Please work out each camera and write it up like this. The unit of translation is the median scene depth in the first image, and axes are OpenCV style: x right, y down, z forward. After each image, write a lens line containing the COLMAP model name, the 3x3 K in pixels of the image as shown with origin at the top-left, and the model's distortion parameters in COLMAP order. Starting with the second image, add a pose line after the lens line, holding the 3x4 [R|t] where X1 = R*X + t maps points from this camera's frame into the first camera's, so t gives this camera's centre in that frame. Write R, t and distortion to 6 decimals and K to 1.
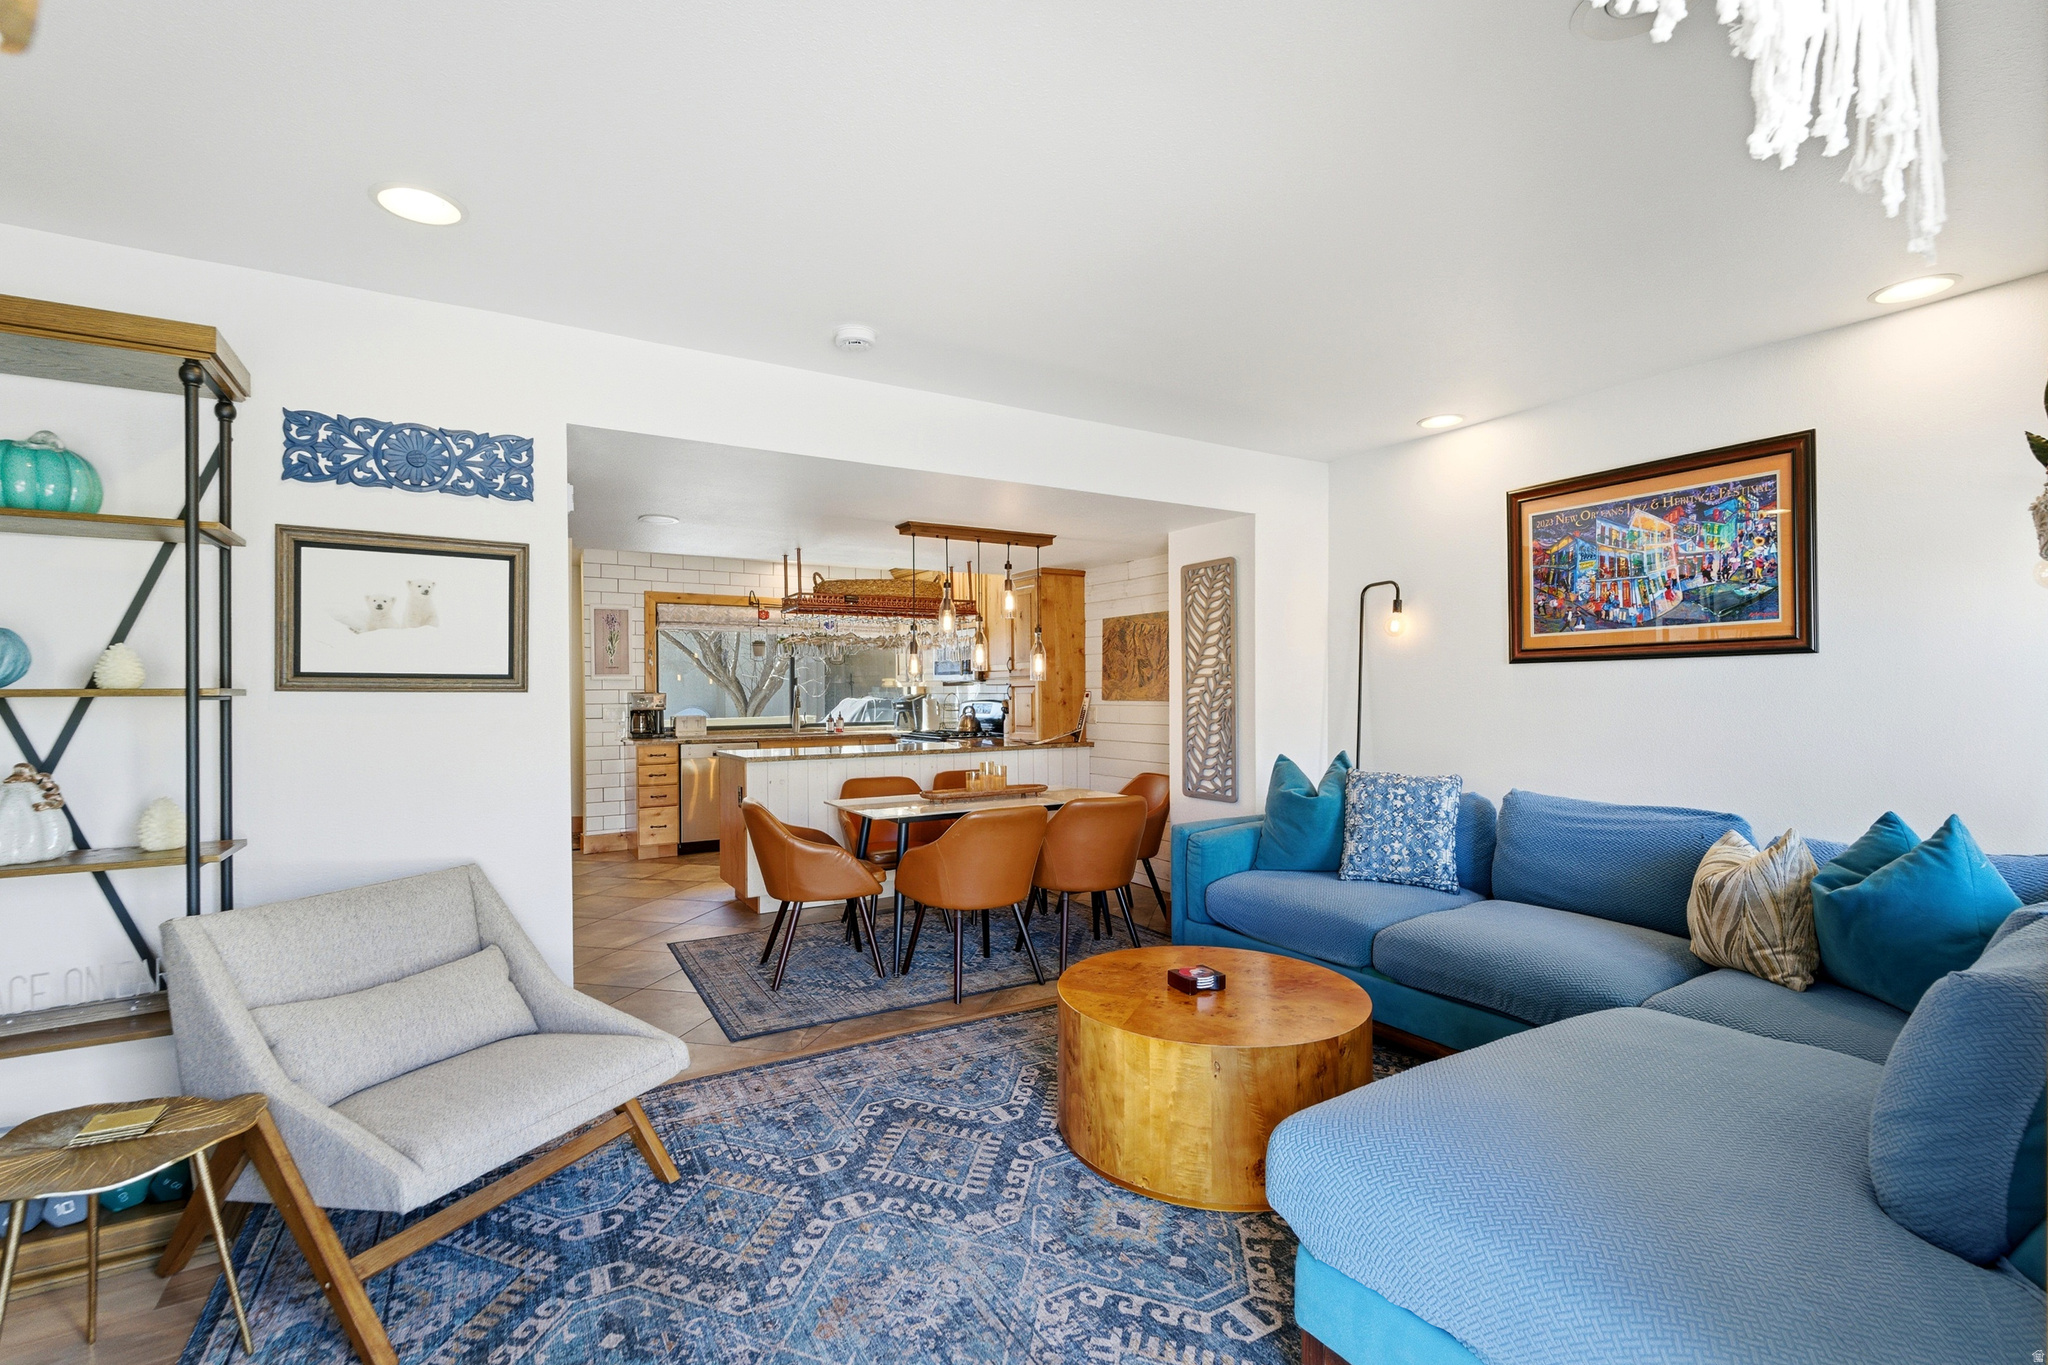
lens RADIAL K [[911.4, 0, 1024.0], [0, 911.4, 682.5], [0, 0, 1]] dist [0.000208, 0.000031]
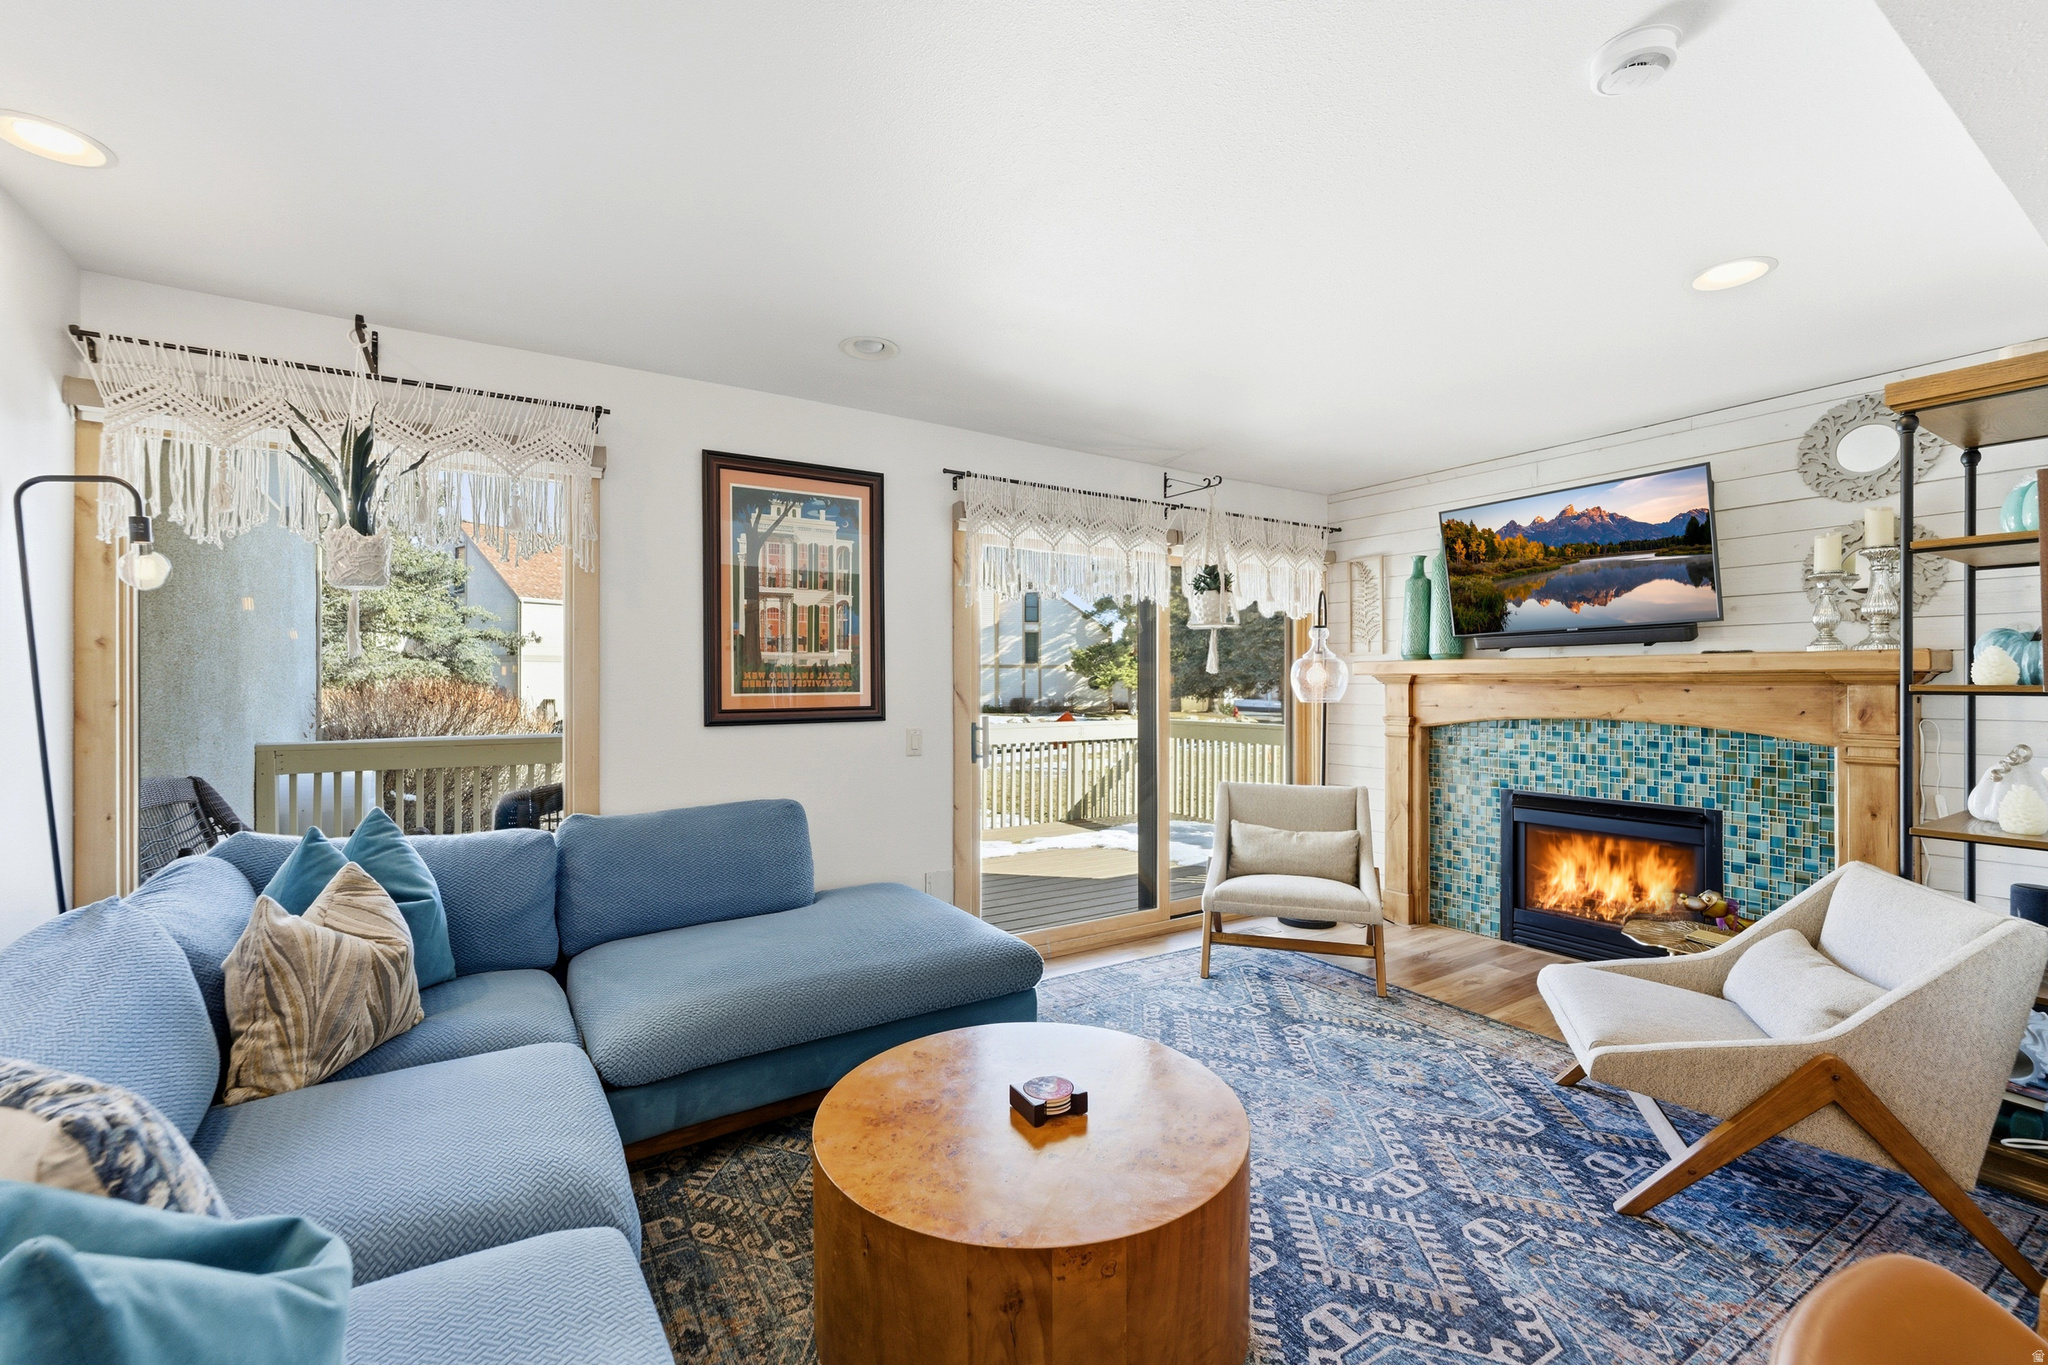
lens RADIAL K [[855.3, 0, 1024.0], [0, 855.3, 682.5], [0, 0, 1]] dist [-0.000504, 0.000027]
pose [[-0.999556, 0.005100, -0.029361, 0.133563], [0.005345, 0.999951, -0.008275, 0.003190], [0.029318, -0.008428, -0.999535, 0.987903]]
